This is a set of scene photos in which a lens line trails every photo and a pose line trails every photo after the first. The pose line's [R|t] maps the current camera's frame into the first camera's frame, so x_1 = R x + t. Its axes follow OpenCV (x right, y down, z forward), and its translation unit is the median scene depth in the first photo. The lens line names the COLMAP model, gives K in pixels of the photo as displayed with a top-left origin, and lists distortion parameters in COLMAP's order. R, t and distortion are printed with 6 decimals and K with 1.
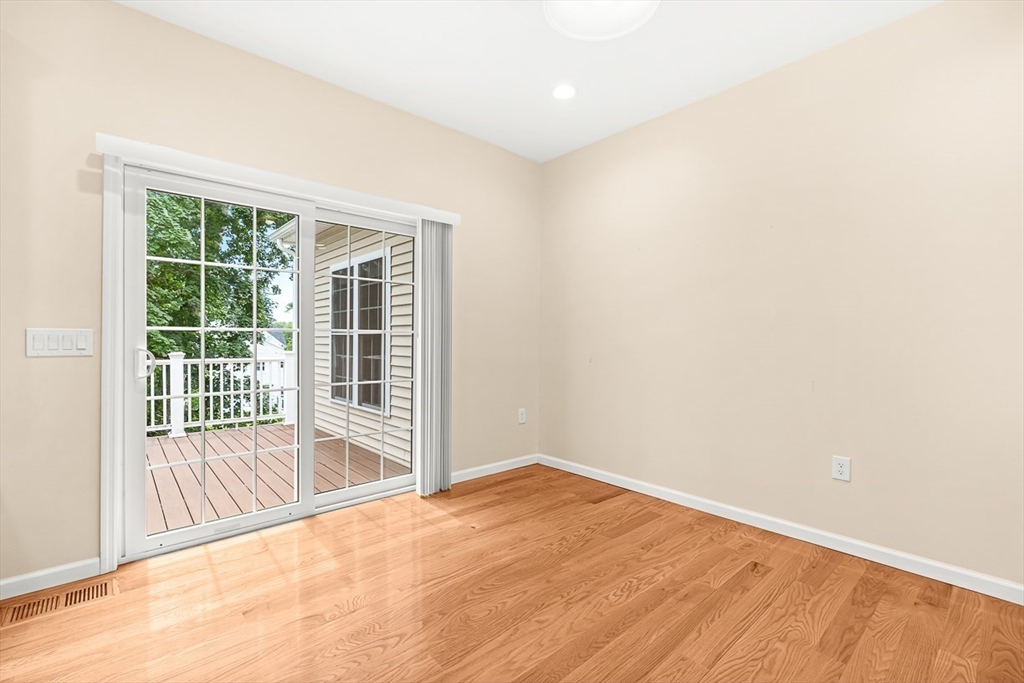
lens RADIAL K [[455.7, 0, 504.9], [0, 455.7, 340.4], [0, 0, 1]] dist [0.004100, -0.000305]
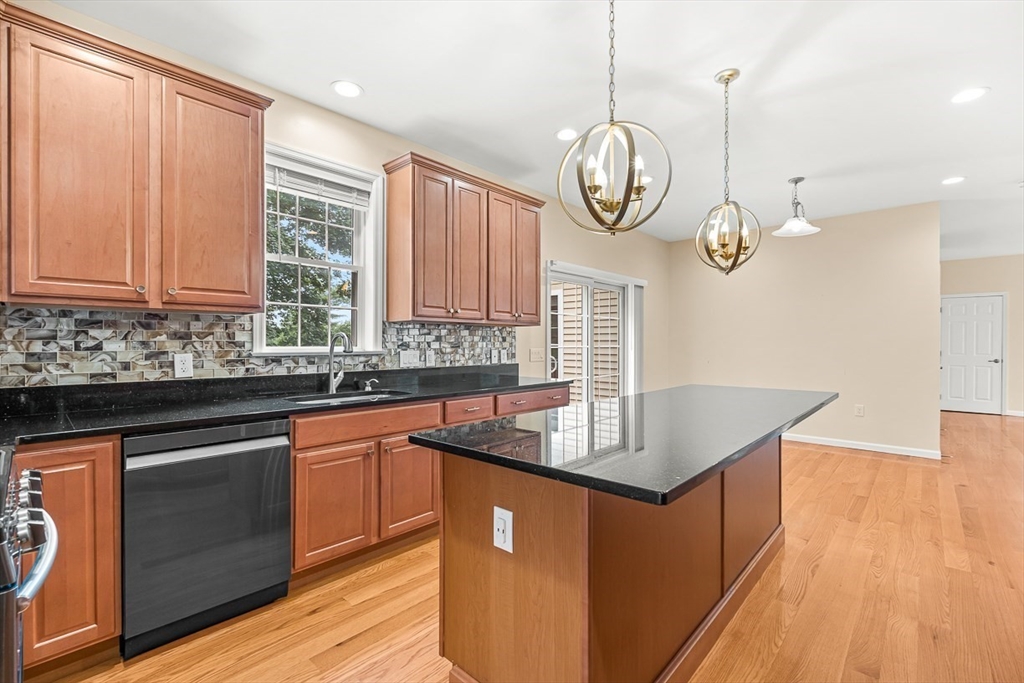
lens RADIAL K [[455.7, 0, 510.8], [0, 455.7, 340.0], [0, 0, 1]] dist [0.004100, -0.000305]
pose [[0.995407, -0.002040, 0.095714, -0.745288], [0.002606, 0.999980, -0.005795, -0.034201], [-0.095701, 0.006018, 0.995392, -0.666066]]
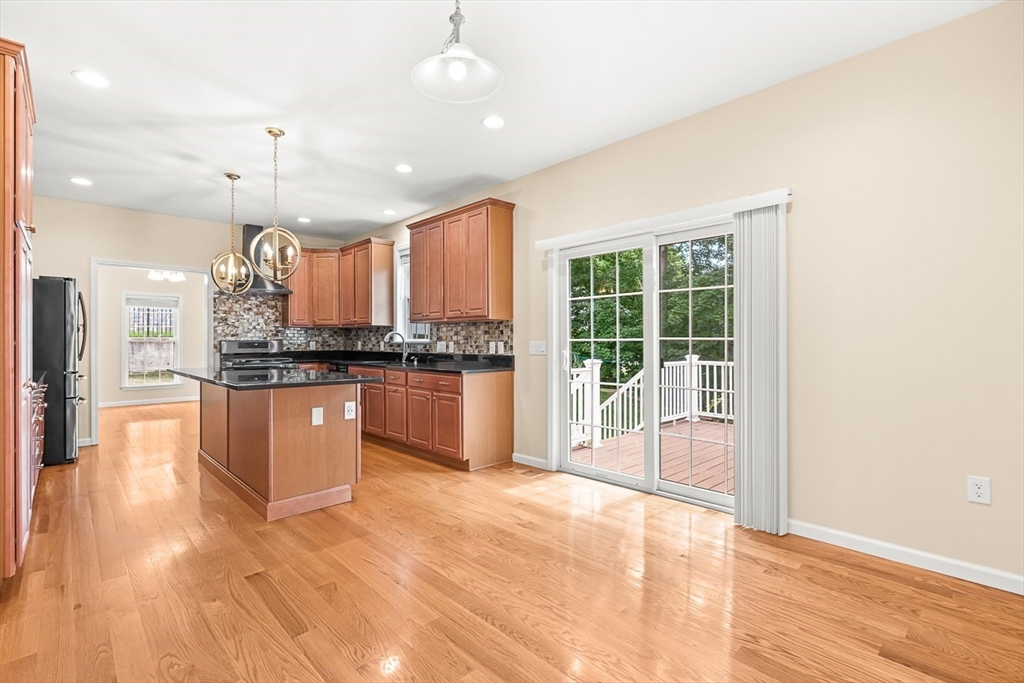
lens RADIAL K [[455.7, 0, 503.3], [0, 455.7, 343.4], [0, 0, 1]] dist [0.004100, -0.000305]
pose [[0.036851, -0.001311, -0.999320, 0.696305], [-0.000169, 0.999999, -0.001318, -0.009044], [0.999321, 0.000217, 0.036851, 0.515706]]
